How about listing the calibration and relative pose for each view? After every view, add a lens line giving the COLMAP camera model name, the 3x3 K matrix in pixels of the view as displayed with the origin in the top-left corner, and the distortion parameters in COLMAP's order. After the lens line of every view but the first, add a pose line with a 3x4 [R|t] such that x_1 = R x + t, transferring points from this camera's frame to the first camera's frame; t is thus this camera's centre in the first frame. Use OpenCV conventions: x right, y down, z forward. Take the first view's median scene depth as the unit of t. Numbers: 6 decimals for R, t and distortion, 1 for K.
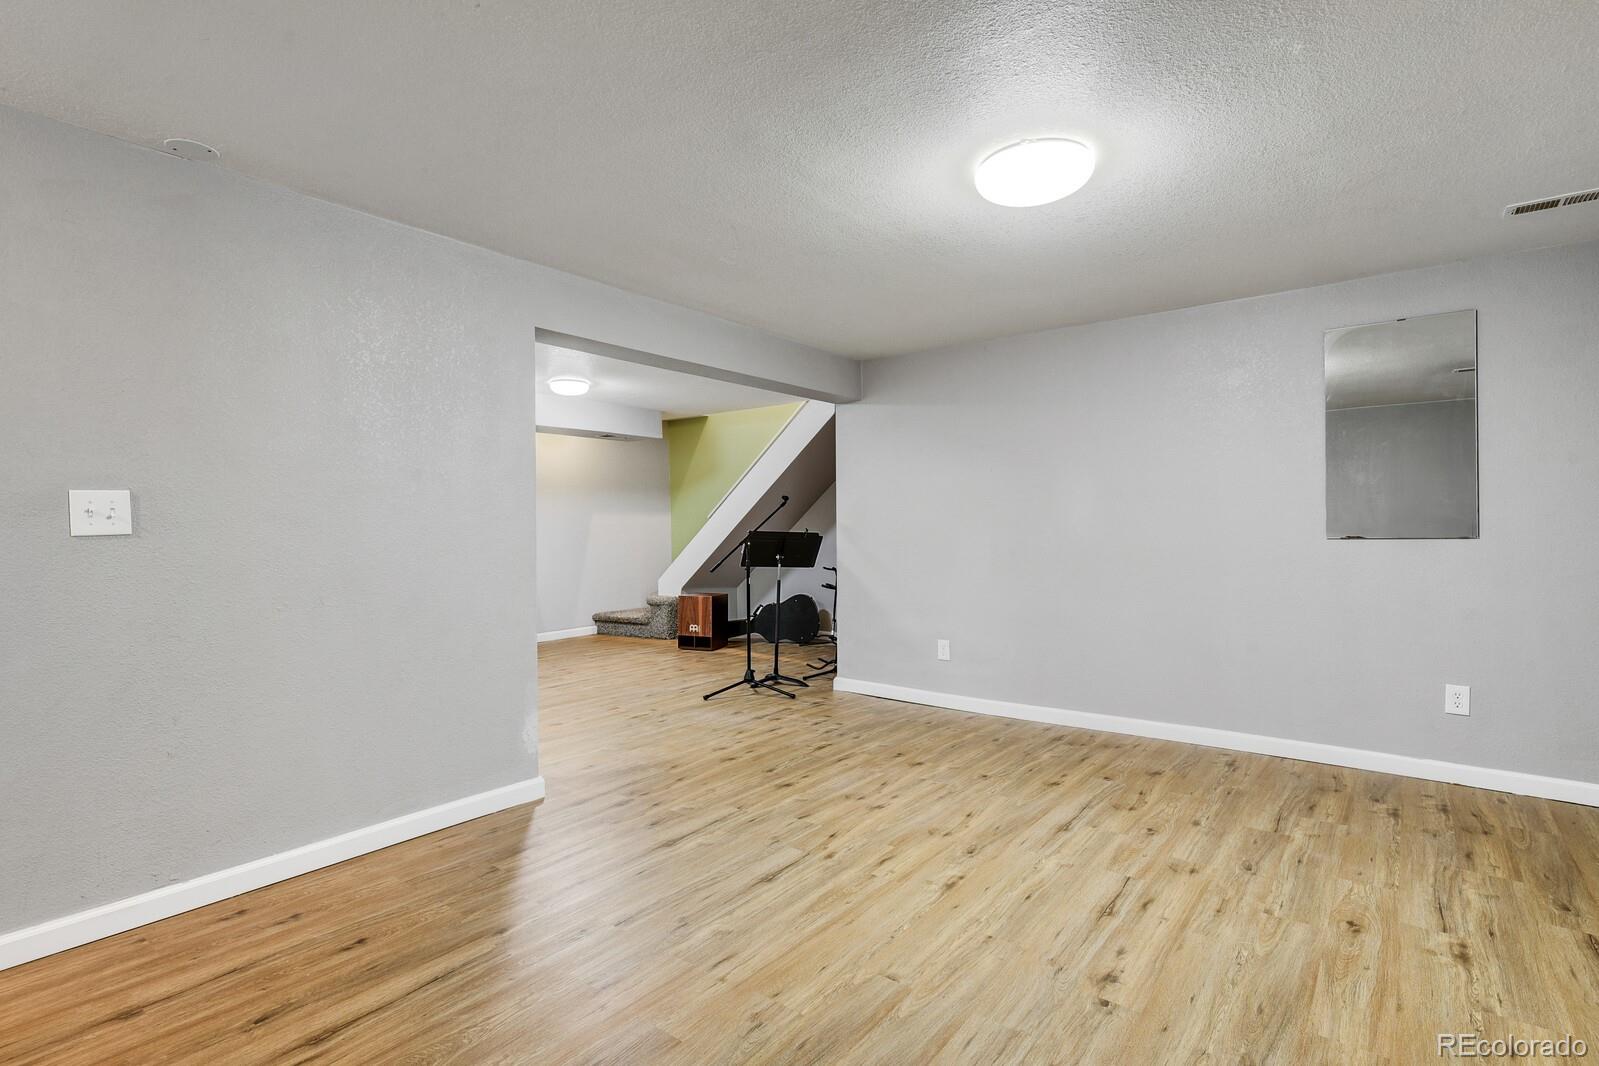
lens RADIAL K [[777.7, 0, 796.8], [0, 777.7, 523.0], [0, 0, 1]] dist [0.005300, -0.008944]
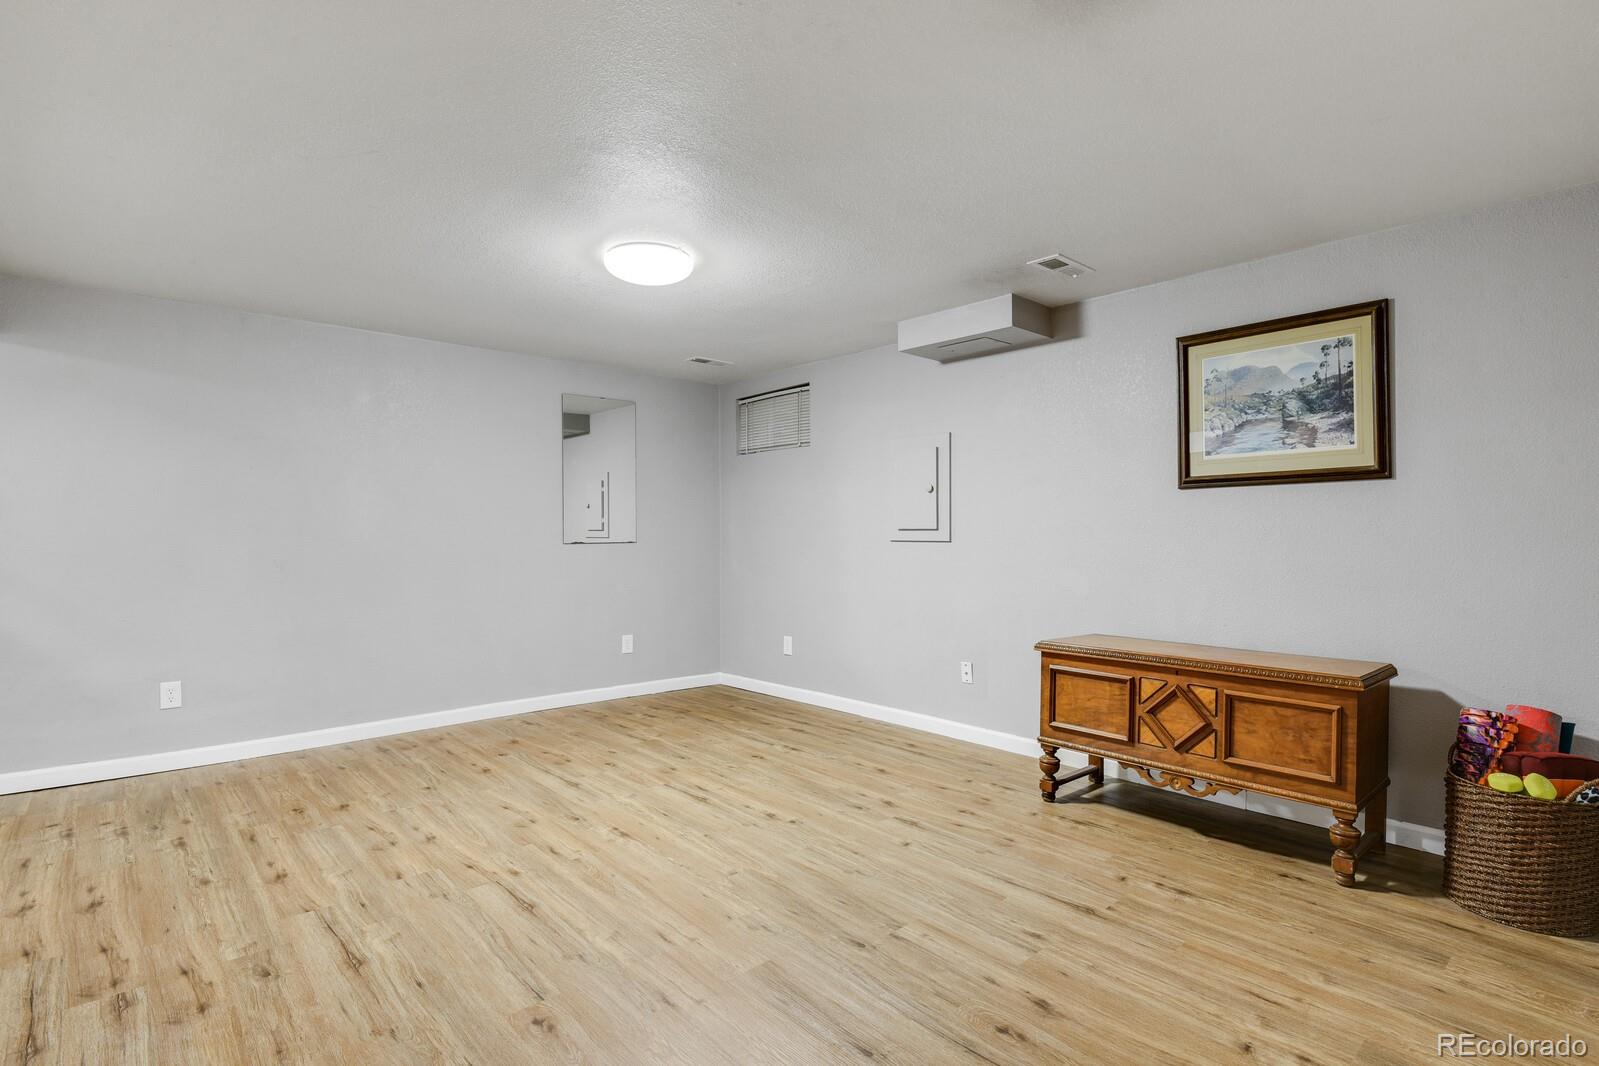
lens RADIAL K [[777.7, 0, 806.3], [0, 777.7, 520.7], [0, 0, 1]] dist [0.005300, -0.008944]
pose [[0.166269, 0.023163, 0.985808, -0.801824], [-0.008280, 0.999722, -0.022093, 0.005758], [-0.986046, -0.004489, 0.166415, 0.443766]]
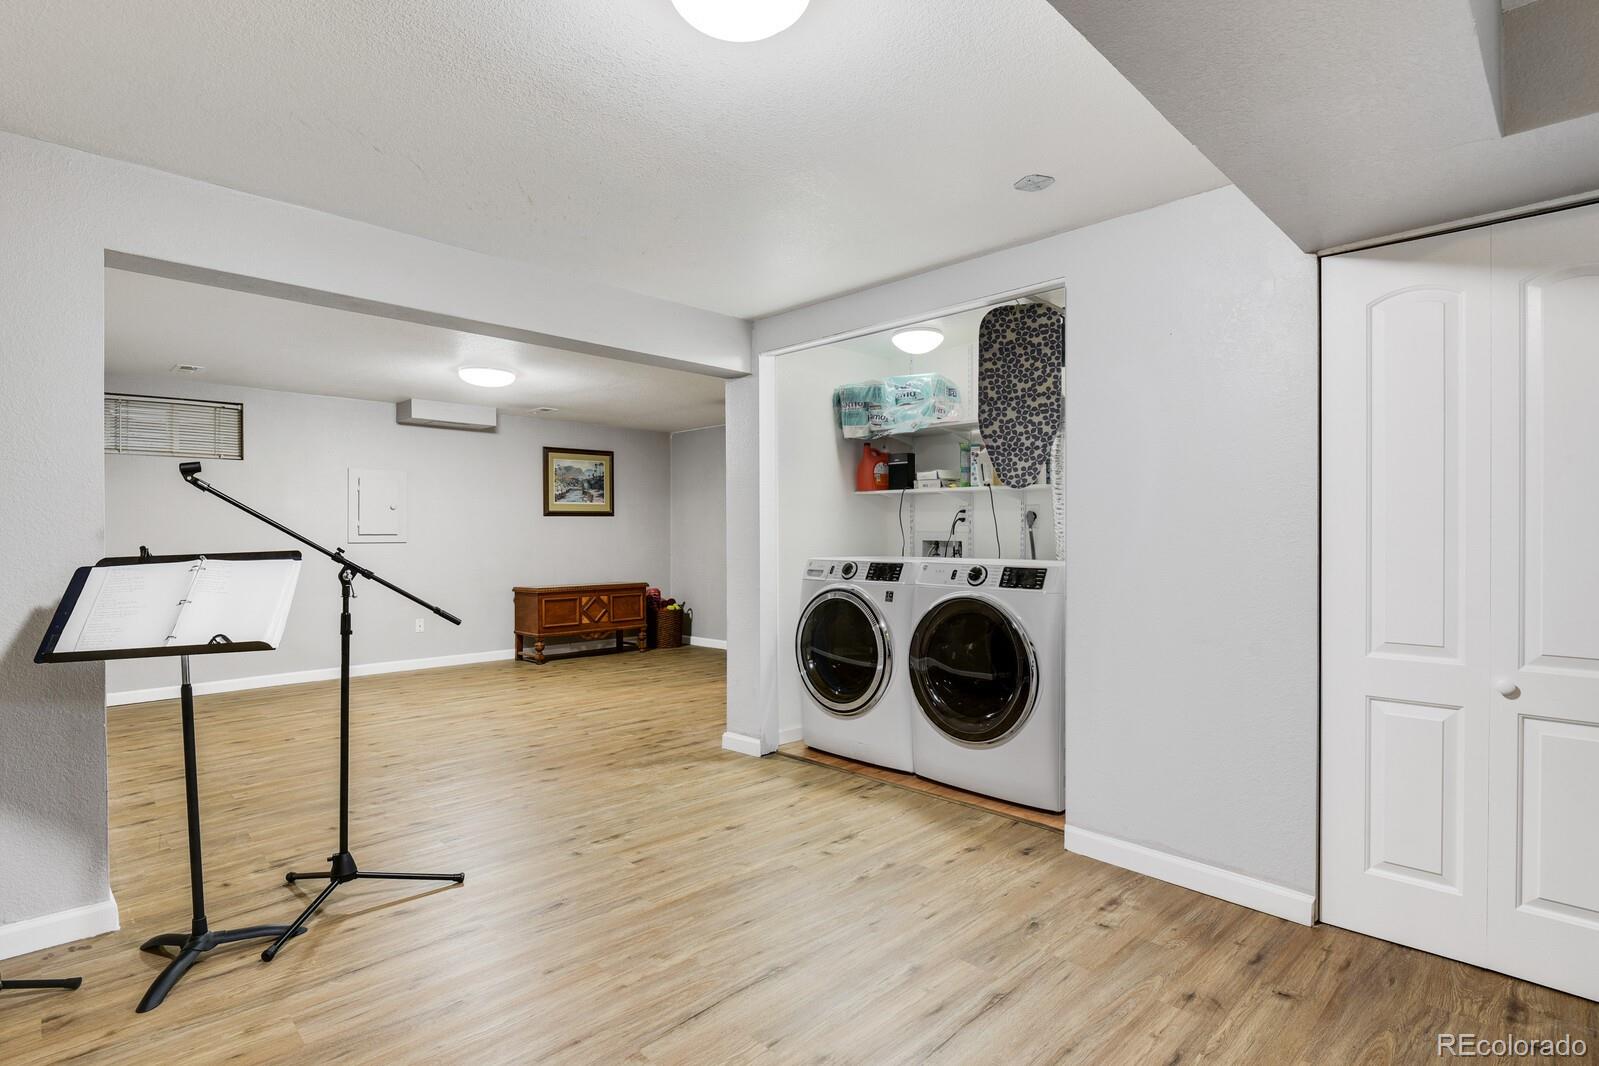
lens RADIAL K [[777.7, 0, 800.4], [0, 777.7, 535.8], [0, 0, 1]] dist [0.005300, -0.008944]
pose [[-0.992270, 0.008403, 0.123814, -0.704601], [0.008034, 0.999962, -0.003482, 0.008838], [-0.123838, -0.002461, -0.992299, 2.591491]]
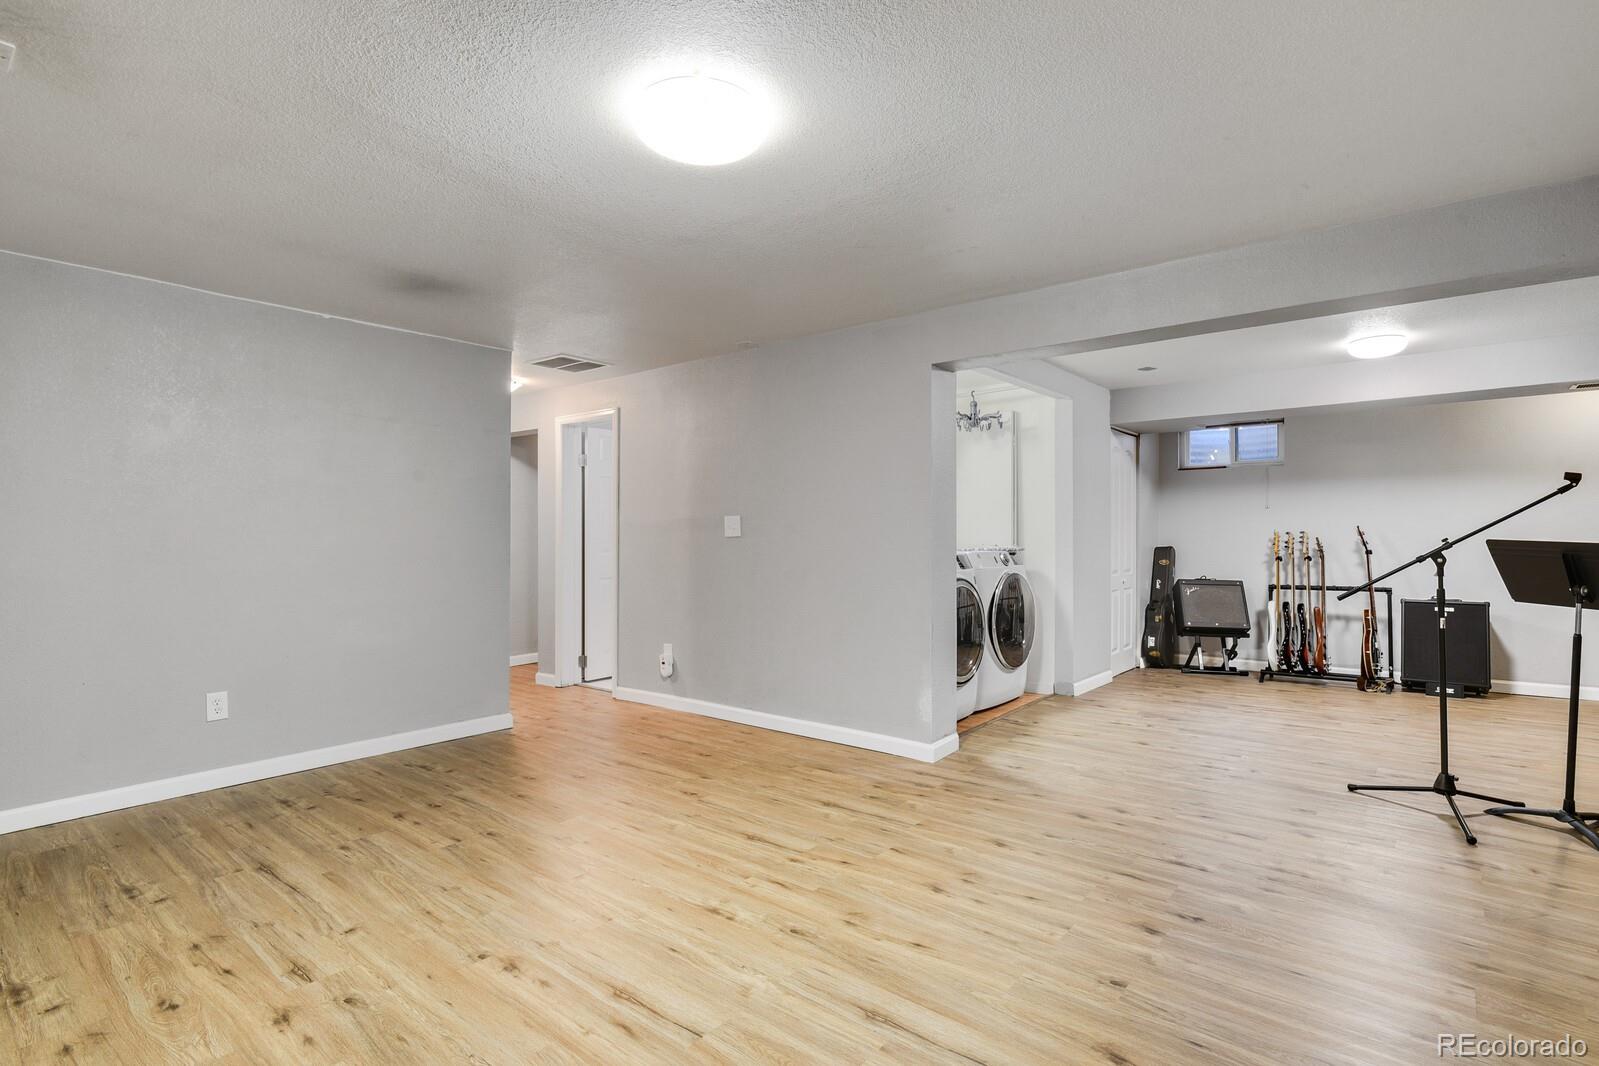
lens RADIAL K [[777.7, 0, 808.7], [0, 777.7, 536.6], [0, 0, 1]] dist [0.005300, -0.008944]
pose [[-0.017986, 0.013412, -0.999748, 0.975388], [0.011745, 0.999844, 0.013202, -0.008677], [0.999769, -0.011505, -0.018141, 0.962748]]
